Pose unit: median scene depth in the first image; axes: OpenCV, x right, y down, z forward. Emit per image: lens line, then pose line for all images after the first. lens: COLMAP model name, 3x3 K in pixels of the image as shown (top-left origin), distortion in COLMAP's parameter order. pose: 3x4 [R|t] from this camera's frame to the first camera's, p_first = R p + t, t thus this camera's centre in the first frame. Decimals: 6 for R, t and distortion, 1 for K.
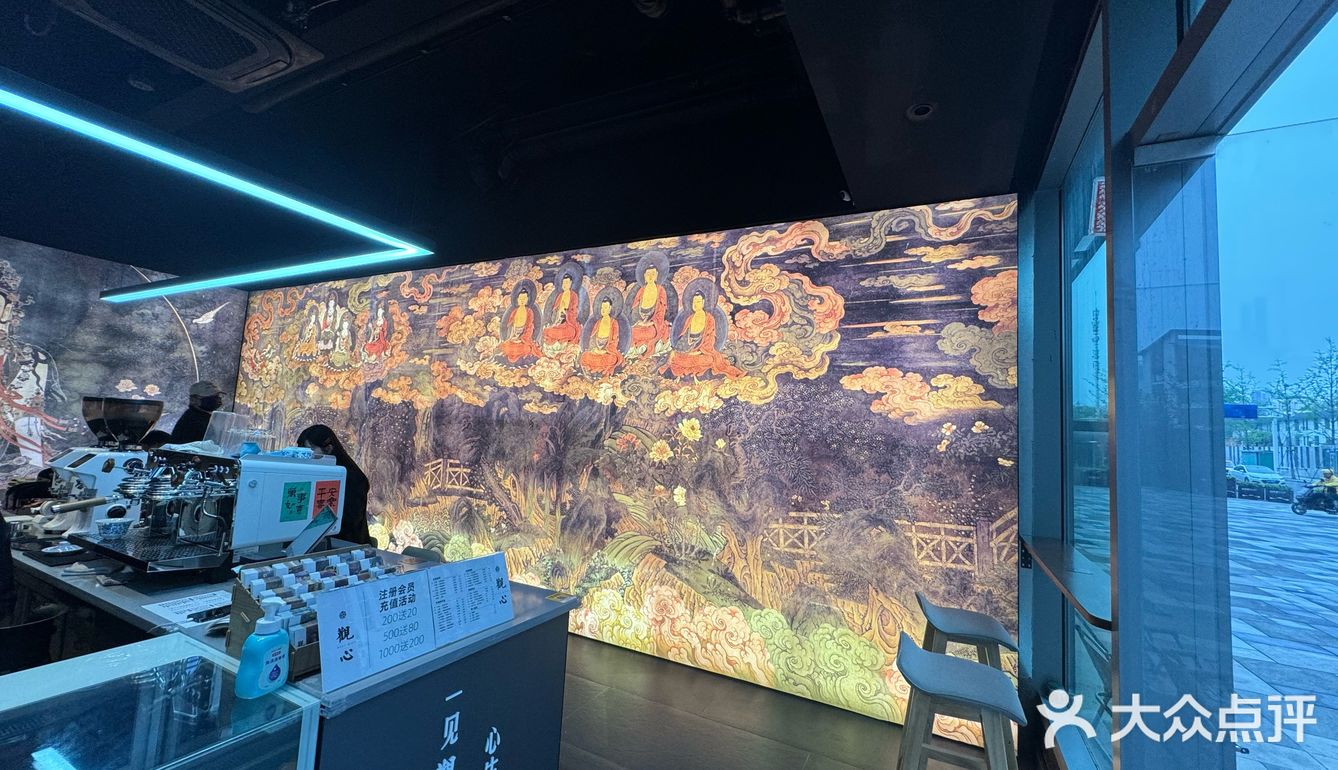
lens RADIAL K [[532.0, 0, 669.7], [0, 532.0, 383.3], [0, 0, 1]] dist [-0.000874, 0.000052]
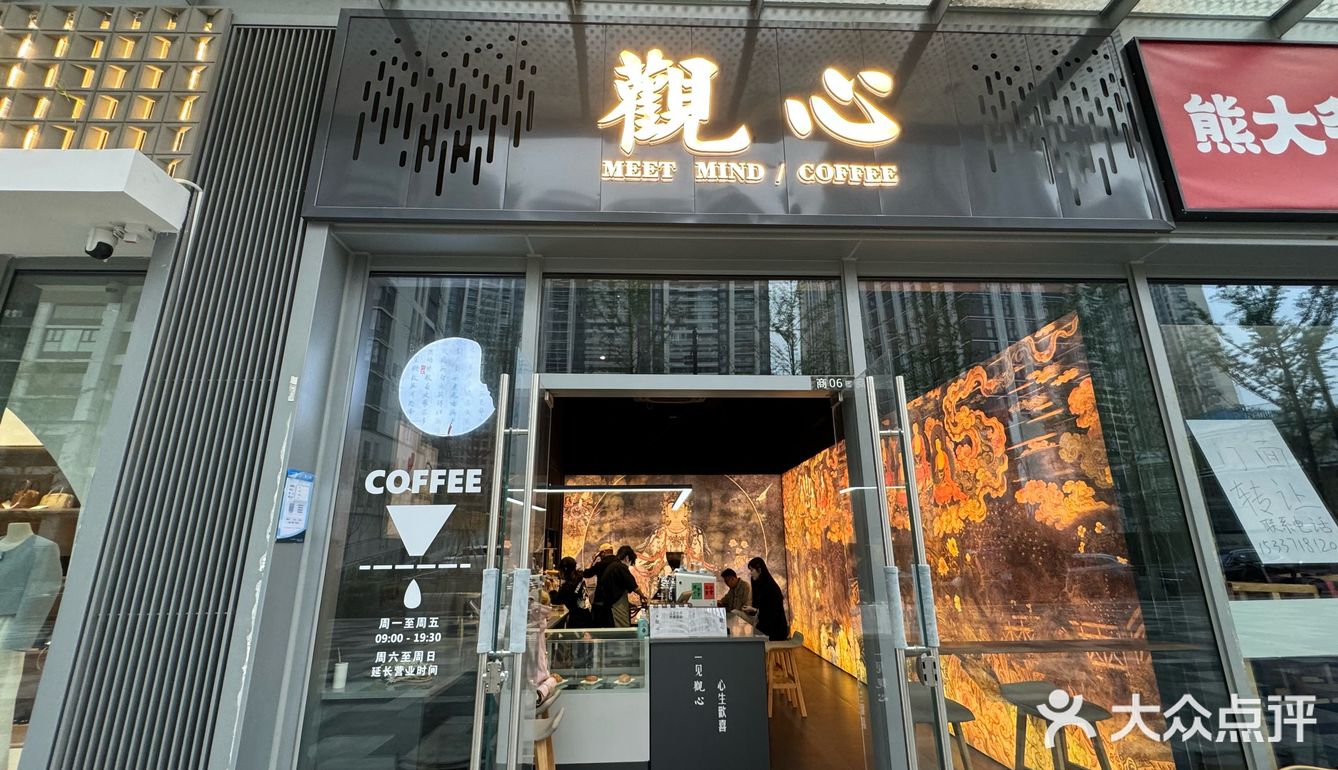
lens RADIAL K [[585.4, 0, 668.8], [0, 585.4, 384.3], [0, 0, 1]] dist [-0.000963, 0.000014]
pose [[0.488028, -0.298731, -0.820115, 0.978509], [0.115682, 0.953455, -0.278461, 0.028507], [0.865128, 0.041024, 0.499871, -0.281563]]
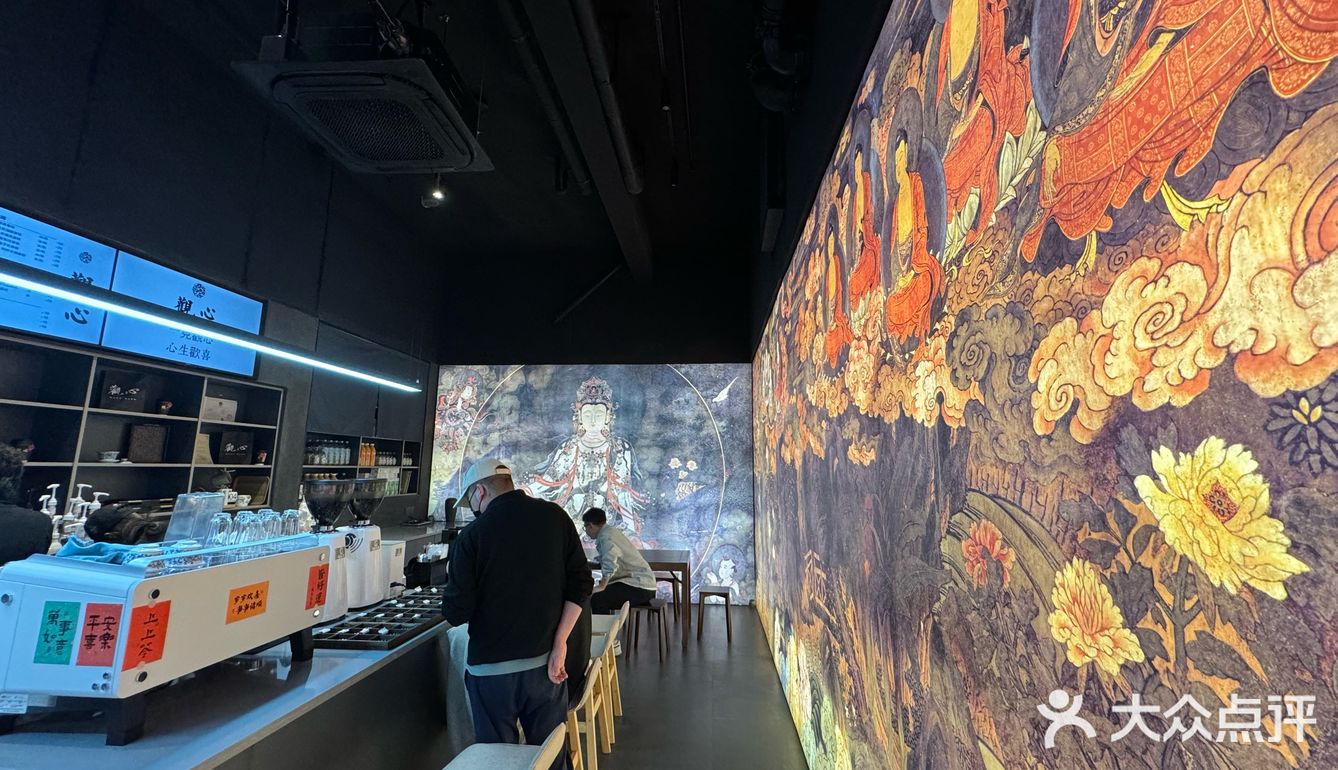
lens RADIAL K [[532.0, 0, 669.6], [0, 532.0, 382.7], [0, 0, 1]] dist [-0.000874, 0.000052]
pose [[0.380099, -0.203704, -0.902236, 0.130813], [0.097262, 0.978842, -0.180025, 0.064078], [0.919818, -0.019326, 0.391869, 0.817436]]
